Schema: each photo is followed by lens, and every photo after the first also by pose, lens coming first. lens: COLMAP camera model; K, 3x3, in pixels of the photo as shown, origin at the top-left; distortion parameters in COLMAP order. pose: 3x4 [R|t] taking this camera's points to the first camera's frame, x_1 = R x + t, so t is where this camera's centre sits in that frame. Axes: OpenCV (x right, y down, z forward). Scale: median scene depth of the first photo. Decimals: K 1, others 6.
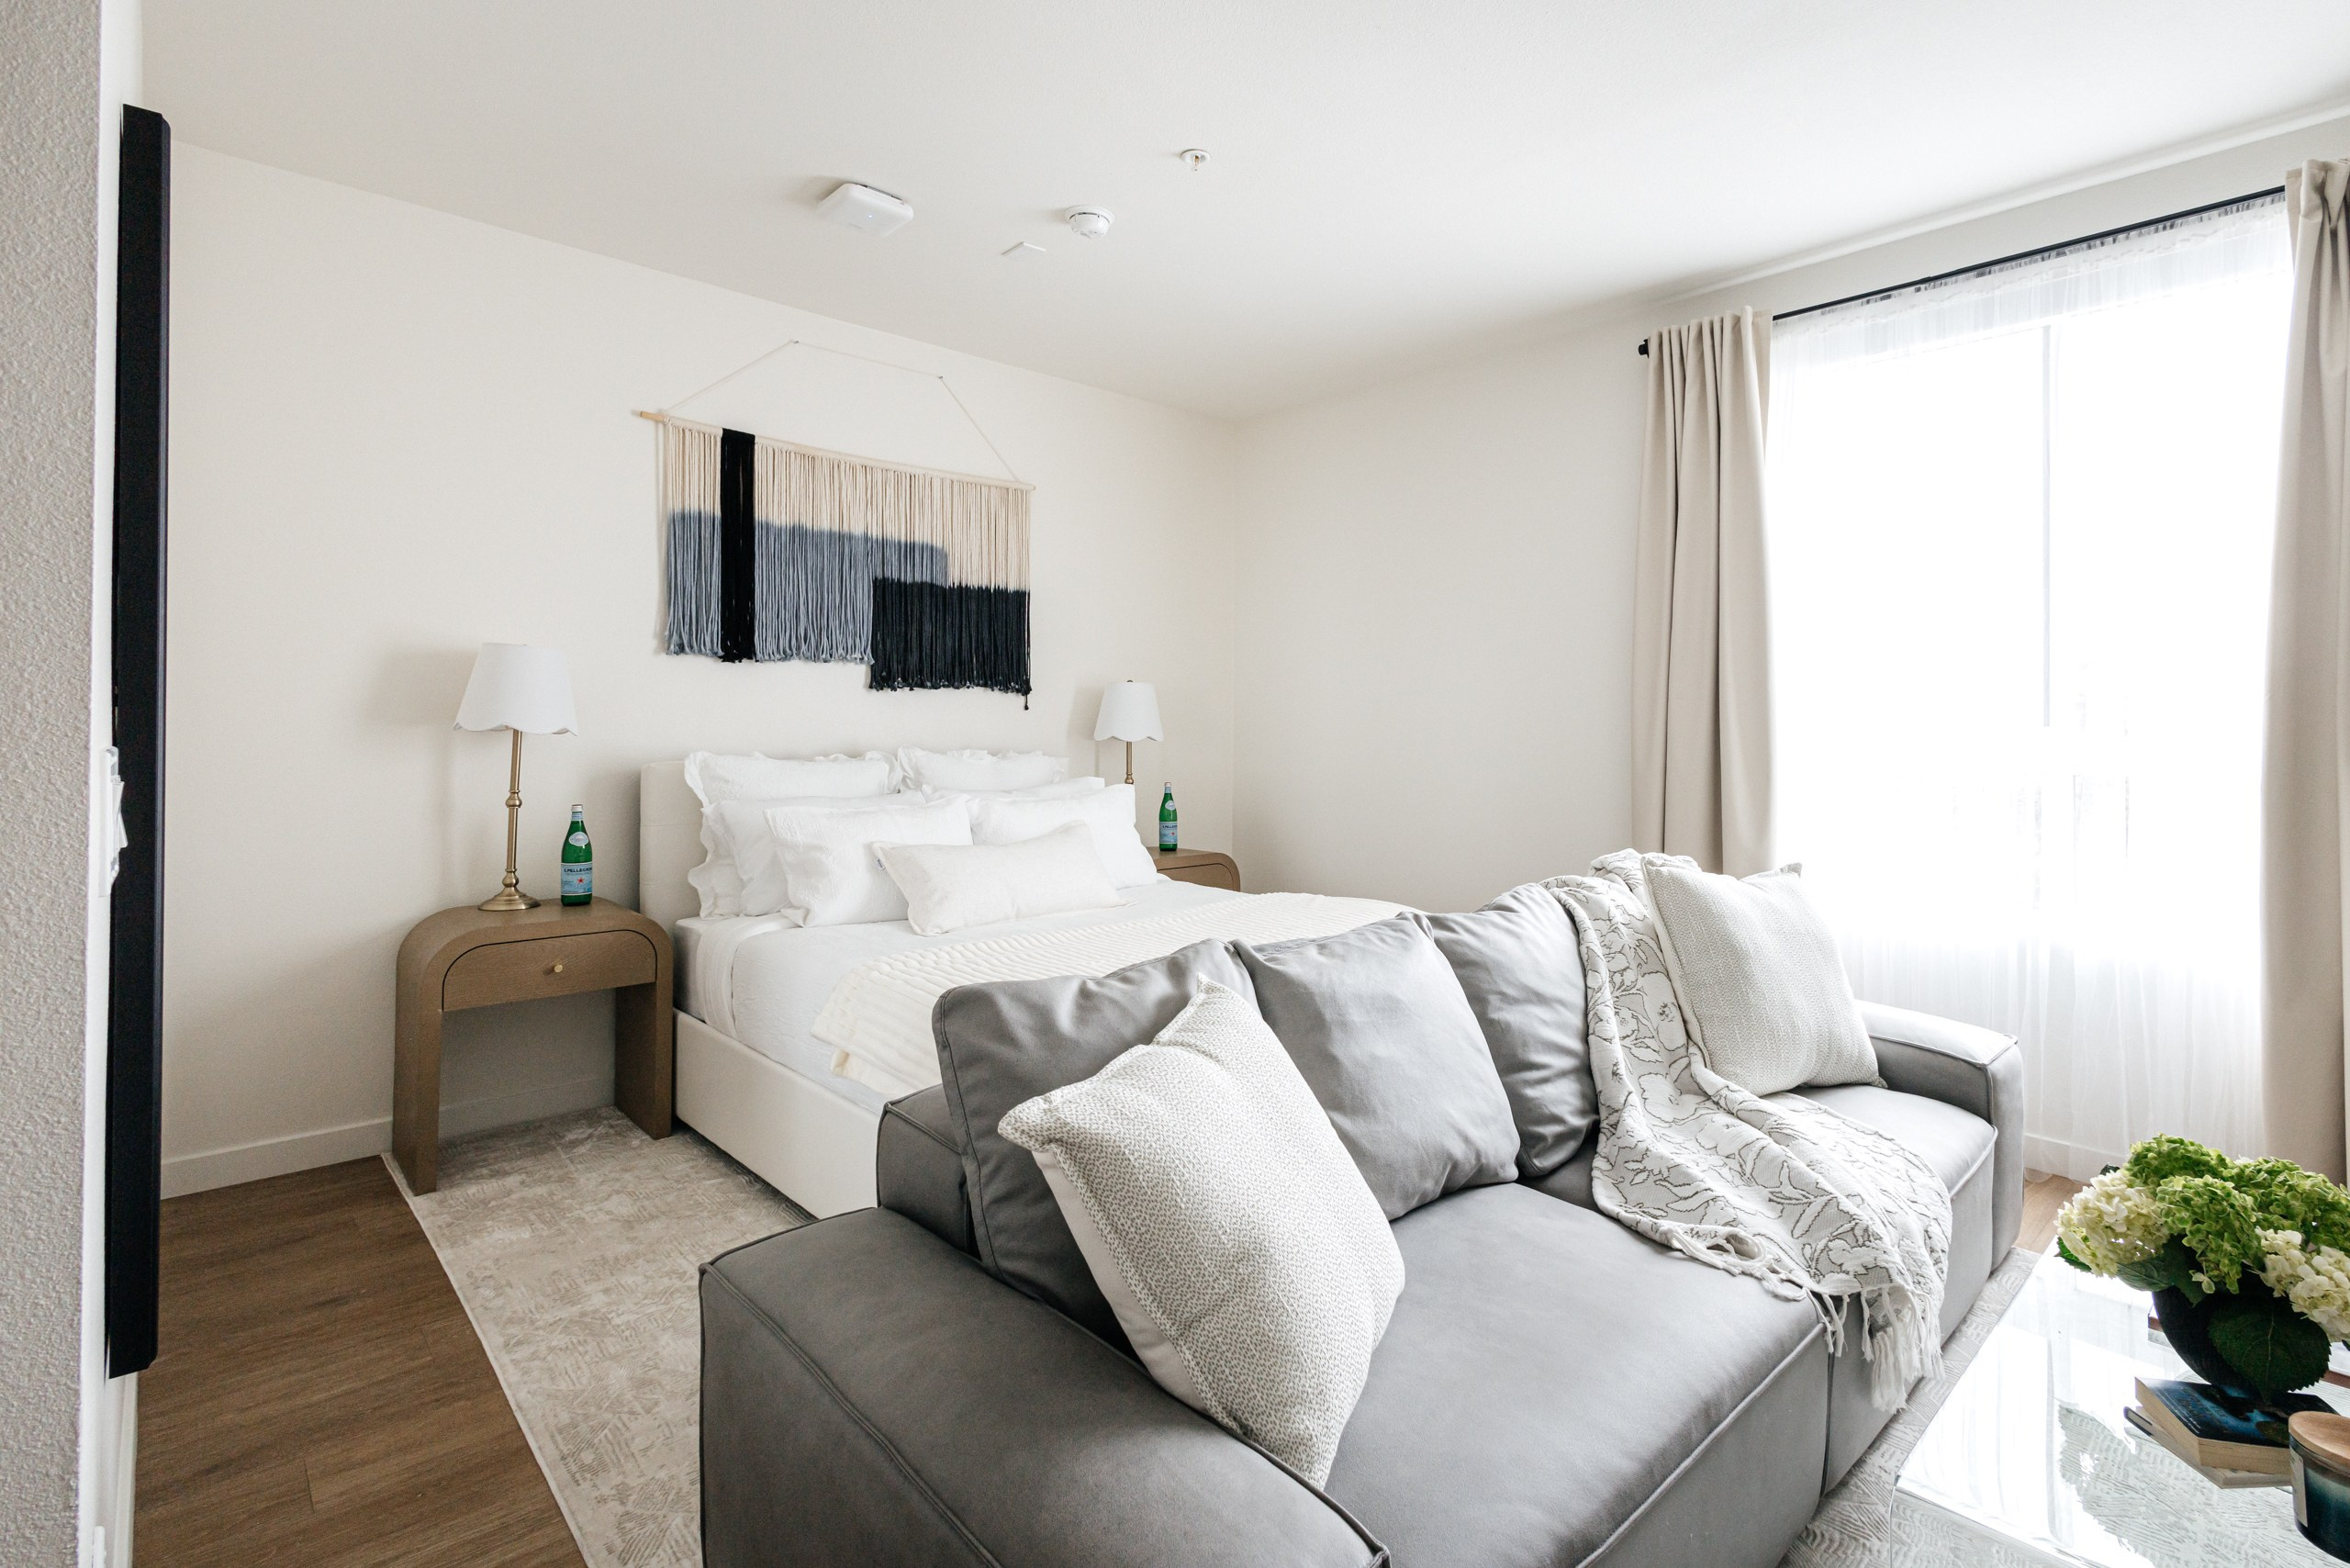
lens RADIAL K [[1095.0, 0, 1172.2], [0, 1095.0, 715.7], [0, 0, 1]] dist [0.000806, -0.000109]
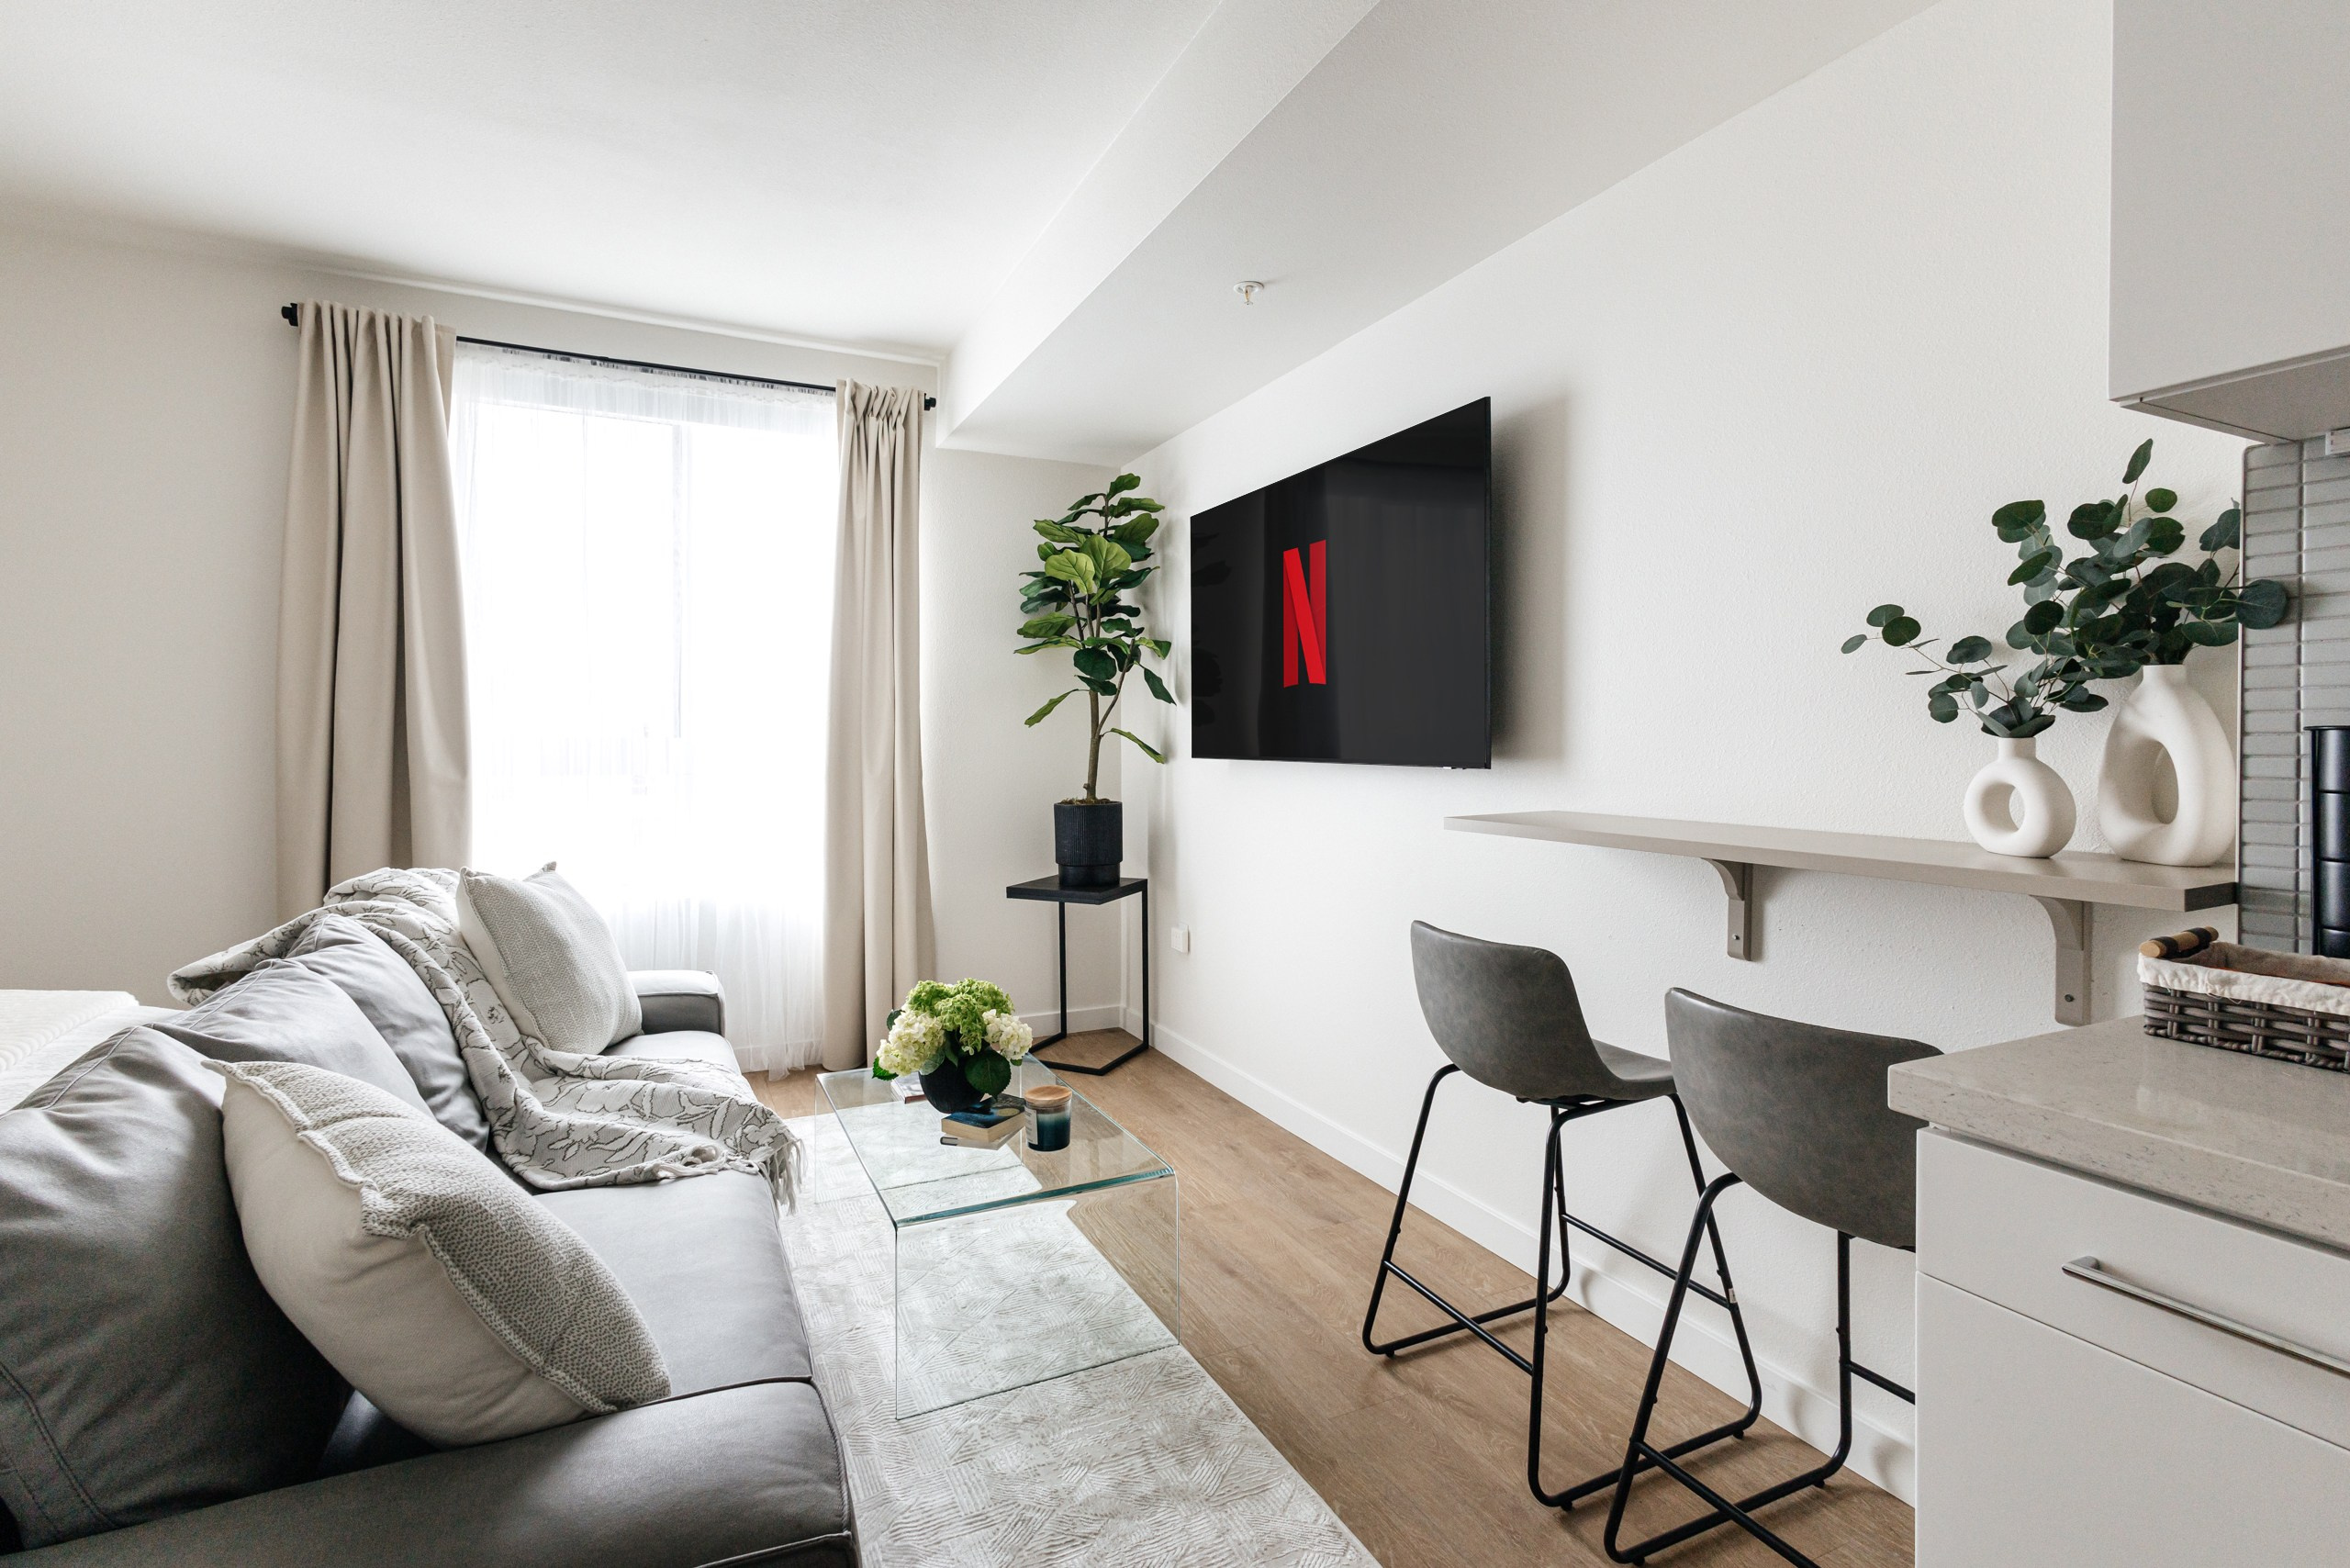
lens RADIAL K [[1083.9, 0, 1167.9], [0, 1083.9, 748.8], [0, 0, 1]] dist [0.002214, -0.000916]
pose [[0.313764, -0.012327, 0.949421, -0.373684], [-0.006780, 0.999861, 0.015223, -0.001103], [-0.949477, -0.011214, 0.313637, 0.087895]]
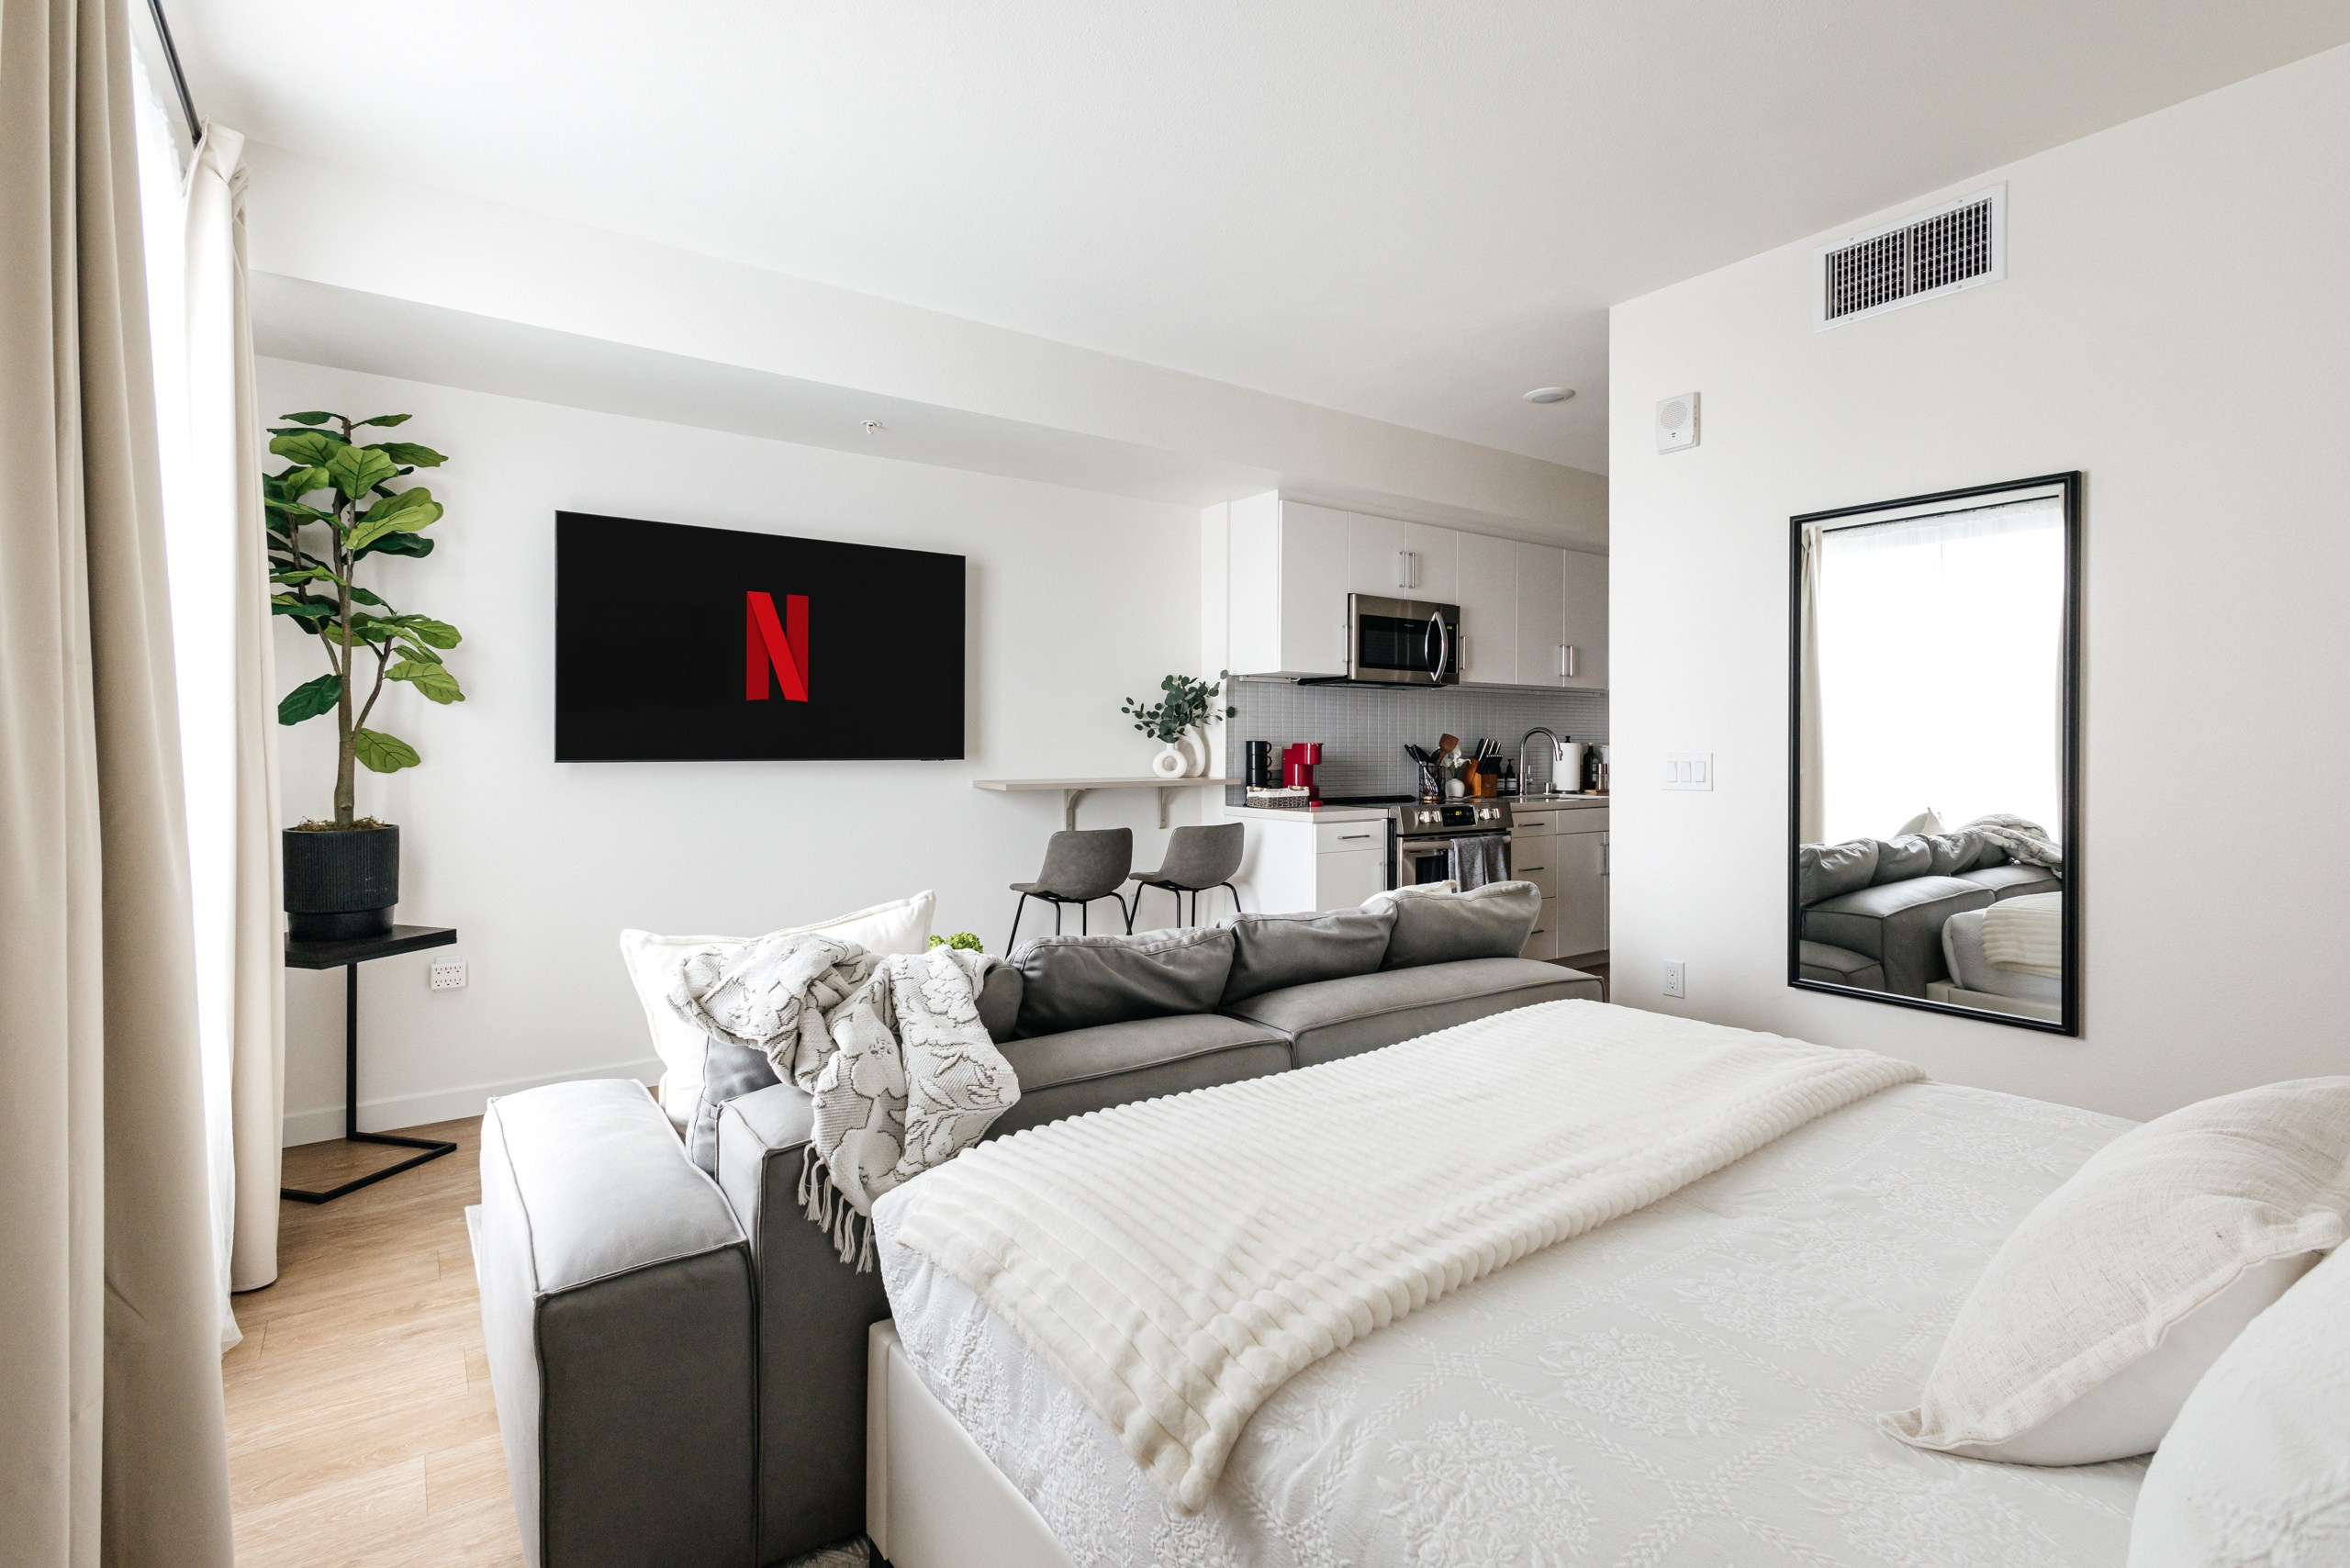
lens RADIAL K [[1083.9, 0, 1167.9], [0, 1083.9, 748.8], [0, 0, 1]] dist [0.002214, -0.000916]
pose [[-0.989168, -0.006644, 0.146638, 0.147741], [-0.006952, 0.999975, -0.001588, 0.015754], [-0.146623, -0.002590, -0.989189, 2.216352]]
